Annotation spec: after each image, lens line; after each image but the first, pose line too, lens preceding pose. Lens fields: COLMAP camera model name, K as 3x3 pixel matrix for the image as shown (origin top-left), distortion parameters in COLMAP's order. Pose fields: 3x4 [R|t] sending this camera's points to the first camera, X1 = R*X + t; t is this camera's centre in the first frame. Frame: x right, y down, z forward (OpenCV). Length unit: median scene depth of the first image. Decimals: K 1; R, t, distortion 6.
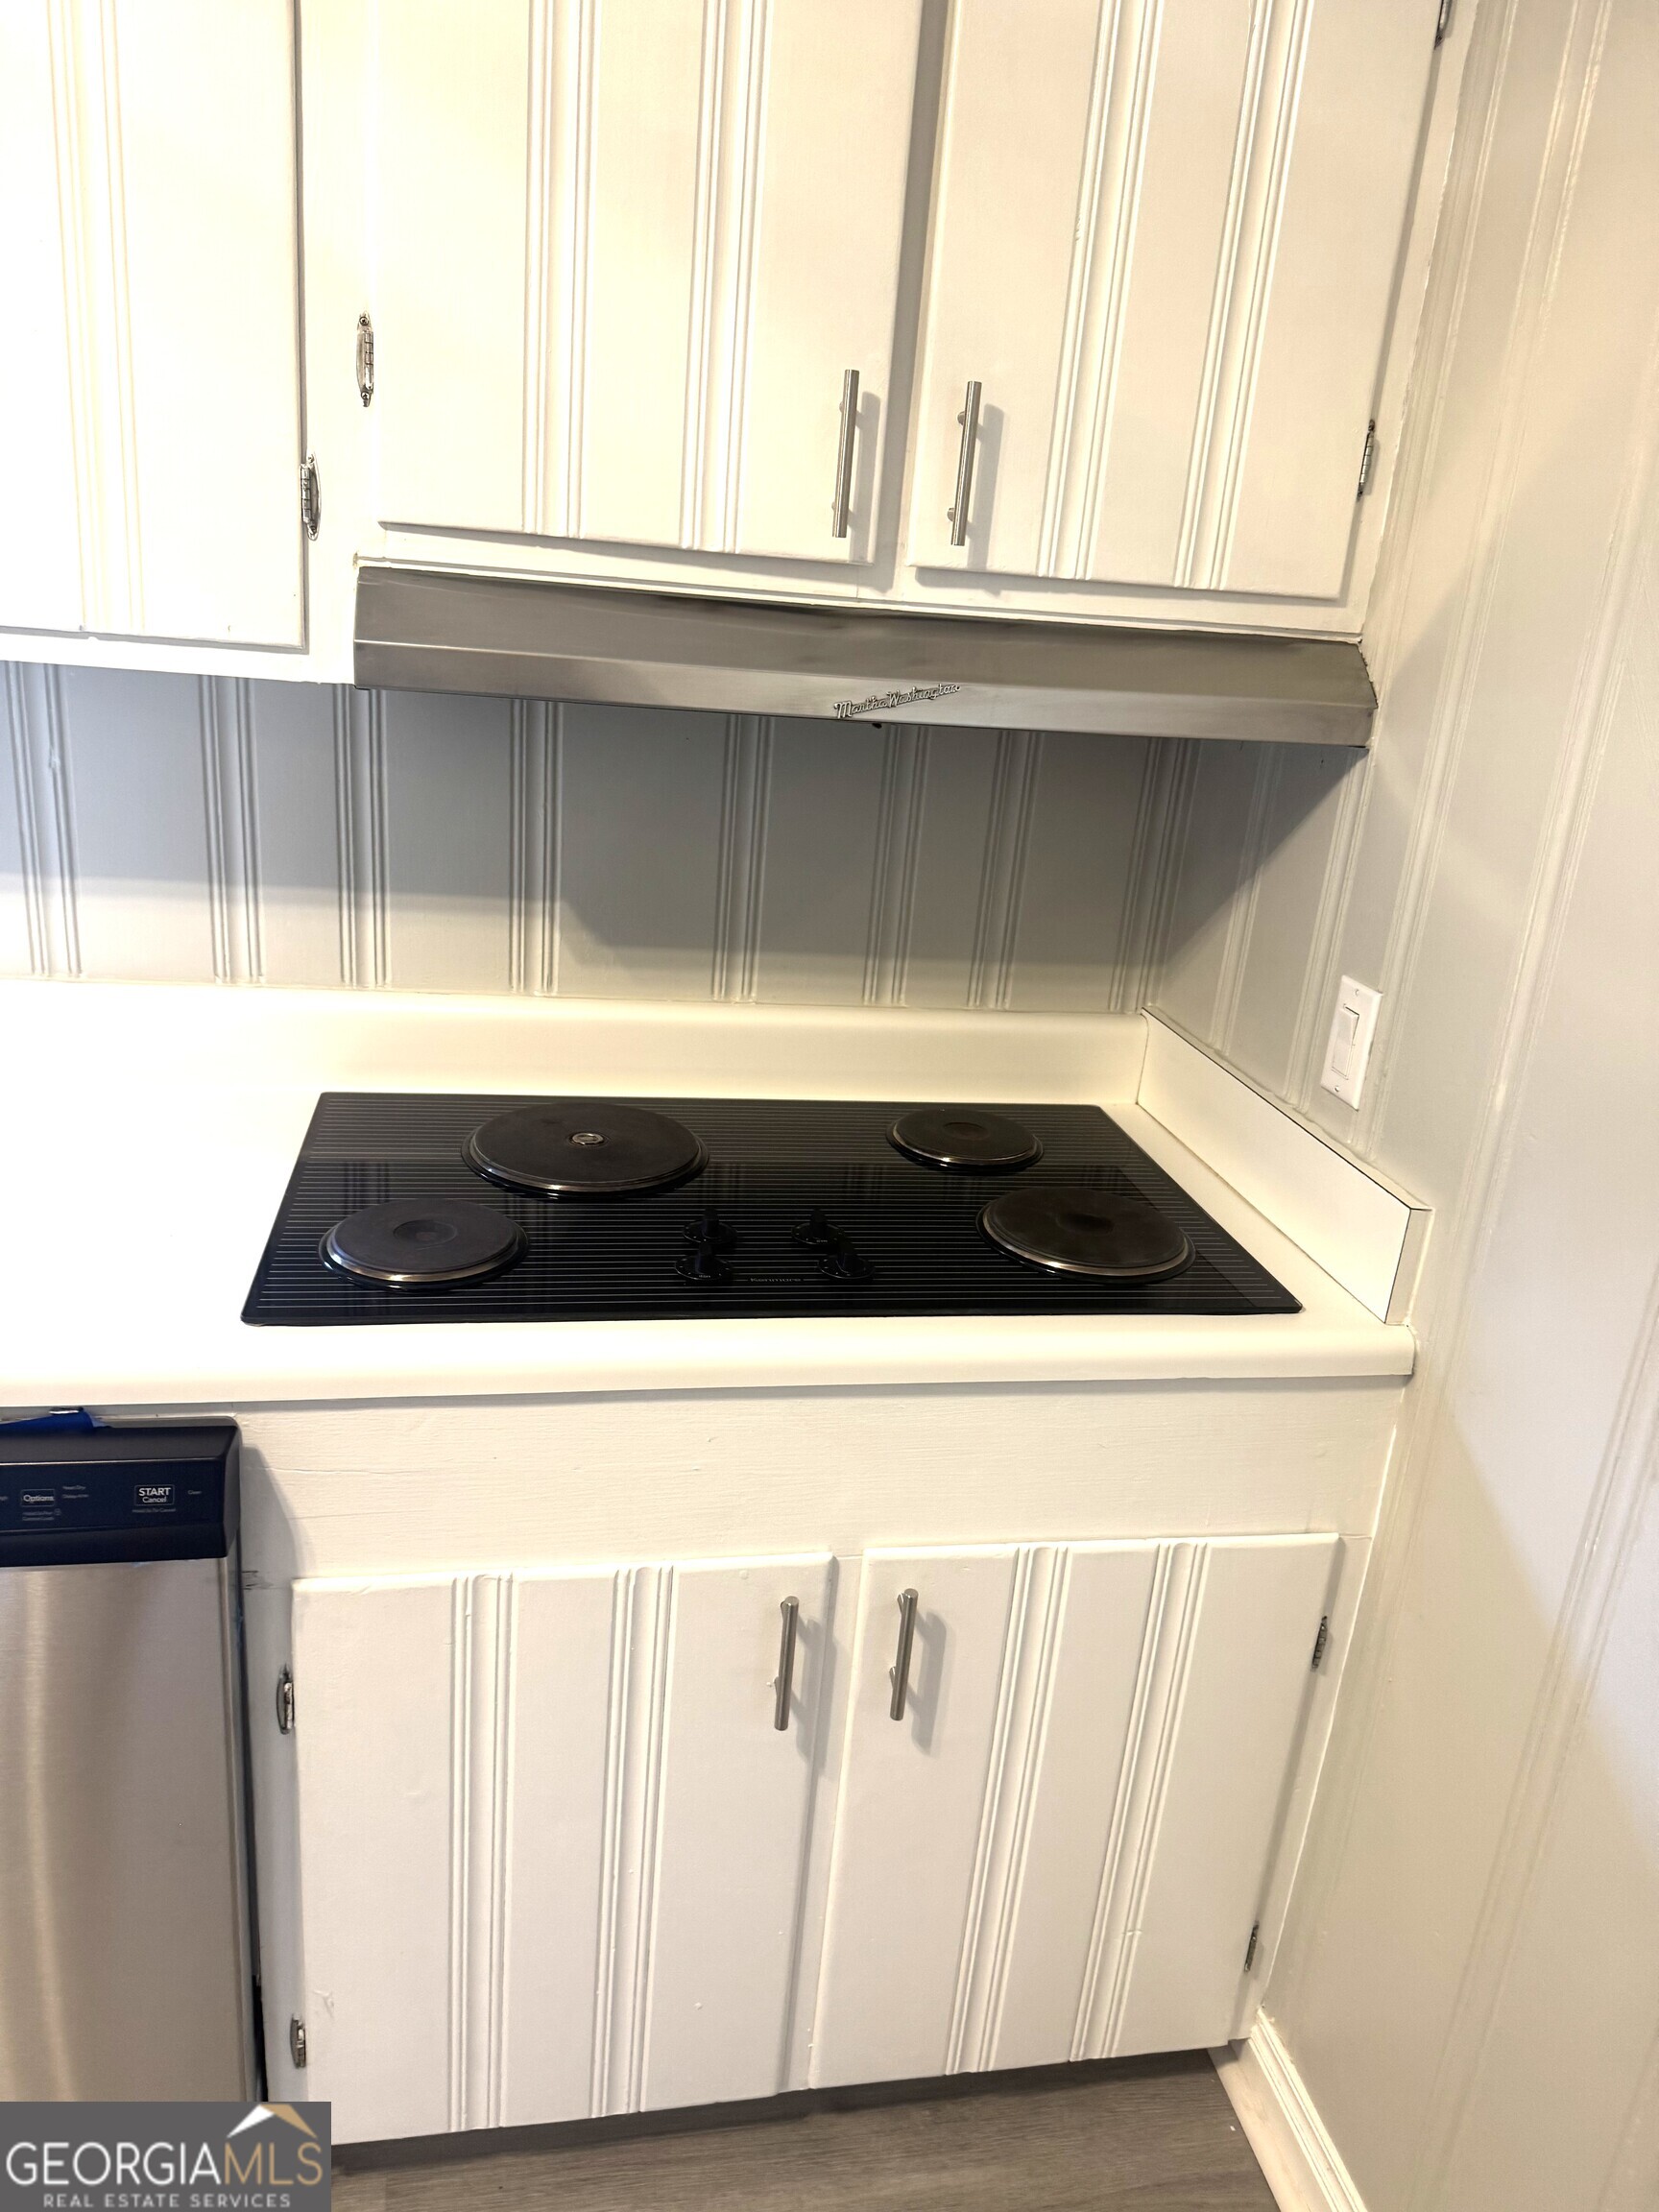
lens RADIAL K [[1549.2, 0, 818.4], [0, 1549.2, 1079.5], [0, 0, 1]] dist [0.043400, -0.056778]
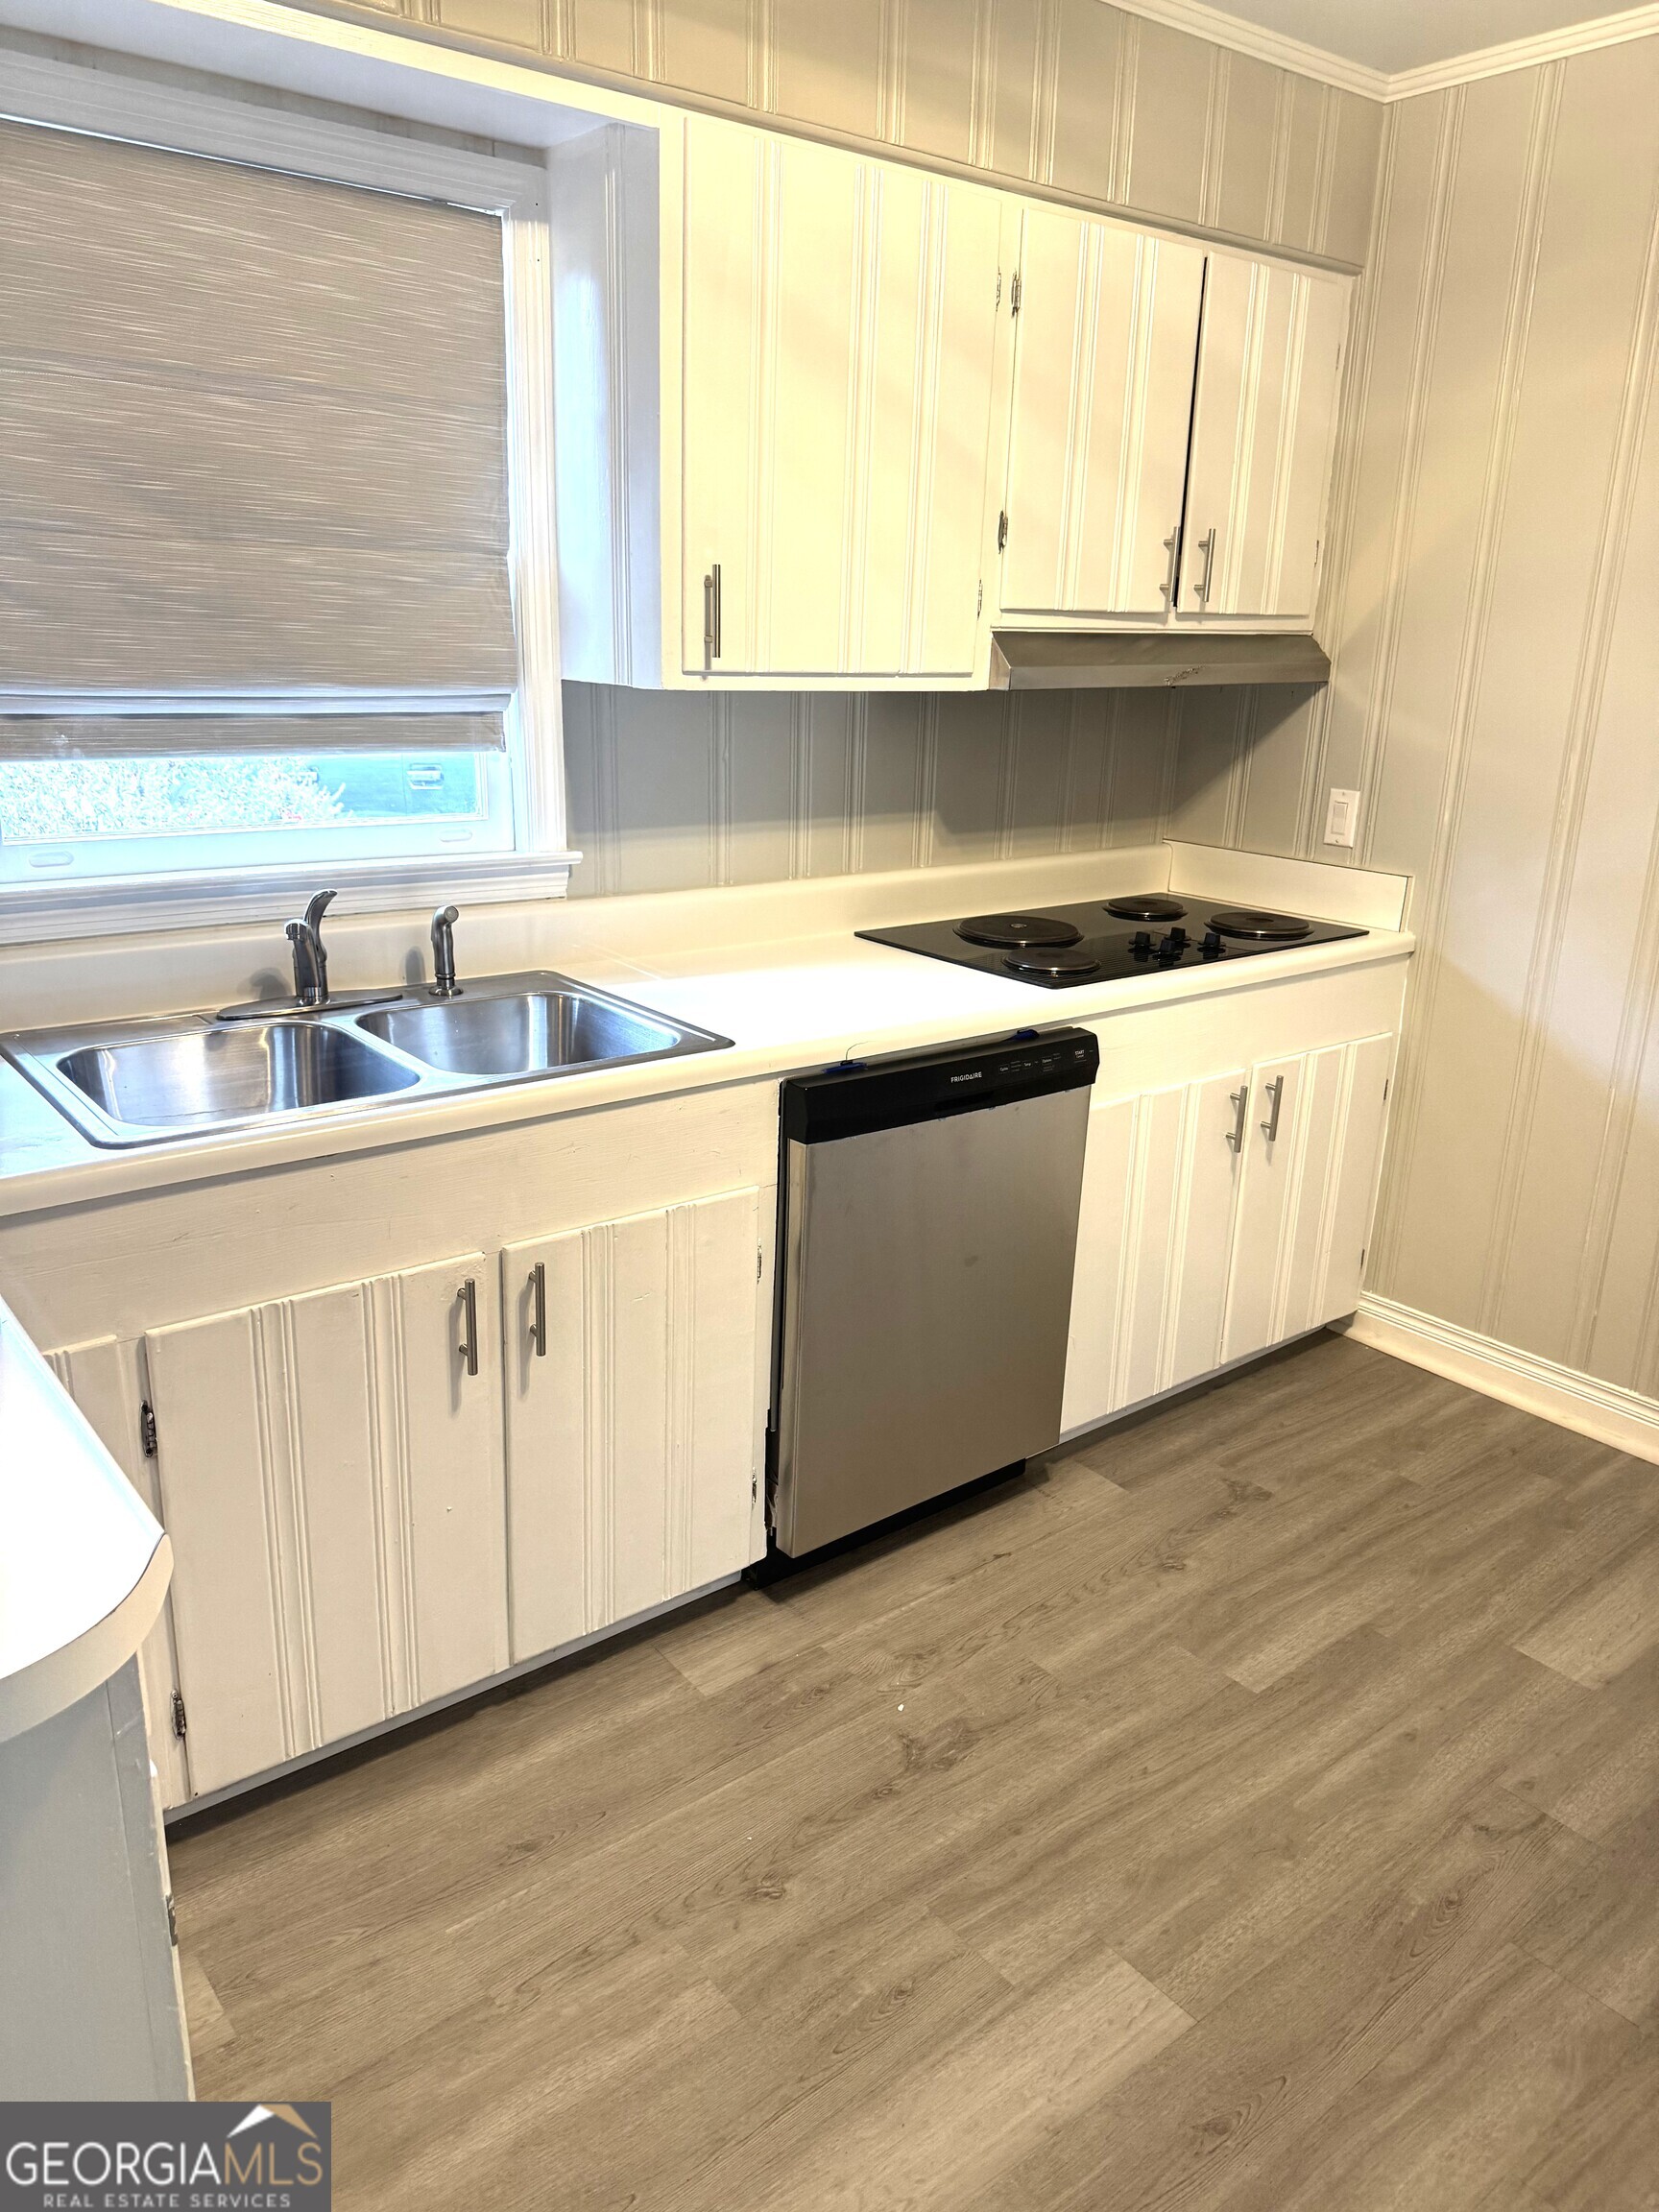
lens RADIAL K [[1549.2, 0, 826.6], [0, 1549.2, 1069.9], [0, 0, 1]] dist [0.043400, -0.056778]
pose [[0.882413, -0.188739, 0.430957, -1.284797], [0.192385, 0.980675, 0.035569, 0.104376], [-0.429342, 0.051523, 0.901671, -0.622264]]
